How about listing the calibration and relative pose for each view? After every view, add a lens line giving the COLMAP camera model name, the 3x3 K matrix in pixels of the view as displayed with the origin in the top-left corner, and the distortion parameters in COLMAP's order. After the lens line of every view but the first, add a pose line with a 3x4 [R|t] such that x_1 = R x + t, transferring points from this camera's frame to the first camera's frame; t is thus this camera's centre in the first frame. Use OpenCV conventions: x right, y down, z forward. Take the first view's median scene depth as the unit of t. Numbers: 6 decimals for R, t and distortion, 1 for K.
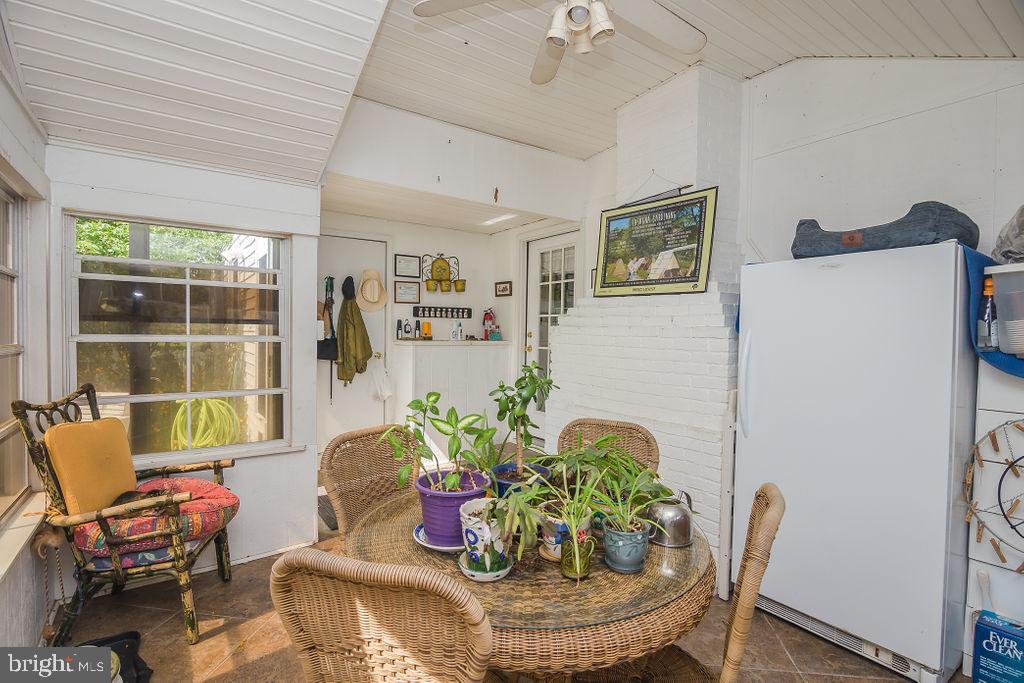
lens RADIAL K [[497.0, 0, 511.2], [0, 497.0, 343.5], [0, 0, 1]] dist [-0.018576, -0.000518]
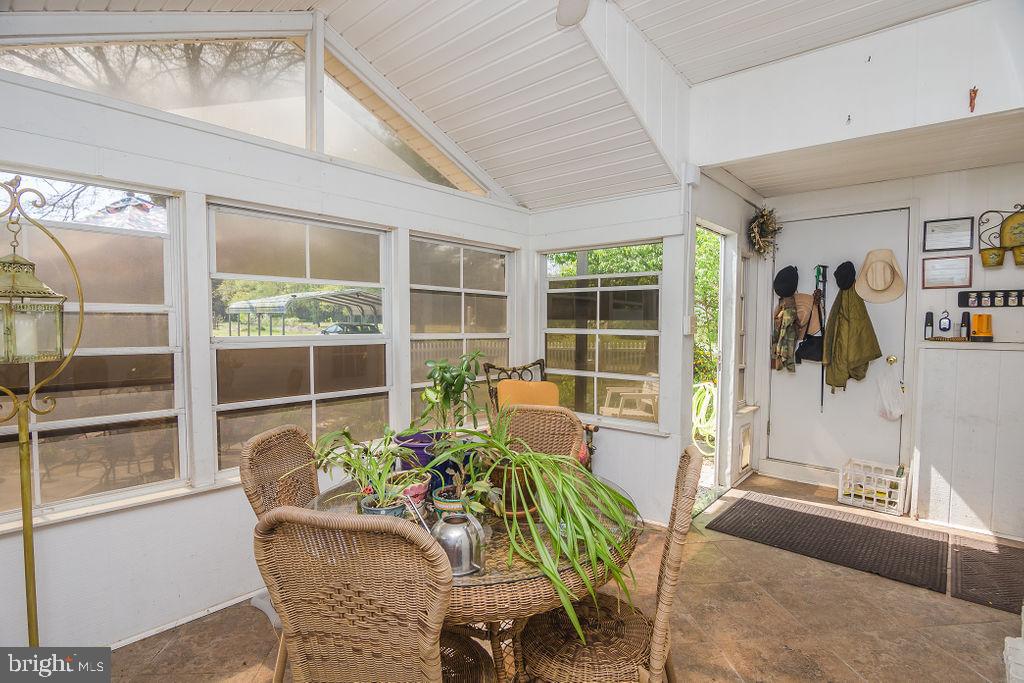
lens RADIAL K [[497.0, 0, 511.2], [0, 497.0, 343.5], [0, 0, 1]] dist [-0.018576, -0.000518]
pose [[0.235474, 0.030812, -0.971392, 0.336584], [-0.028773, 0.999280, 0.024722, -0.002700], [0.971455, 0.022128, 0.236192, 0.259465]]
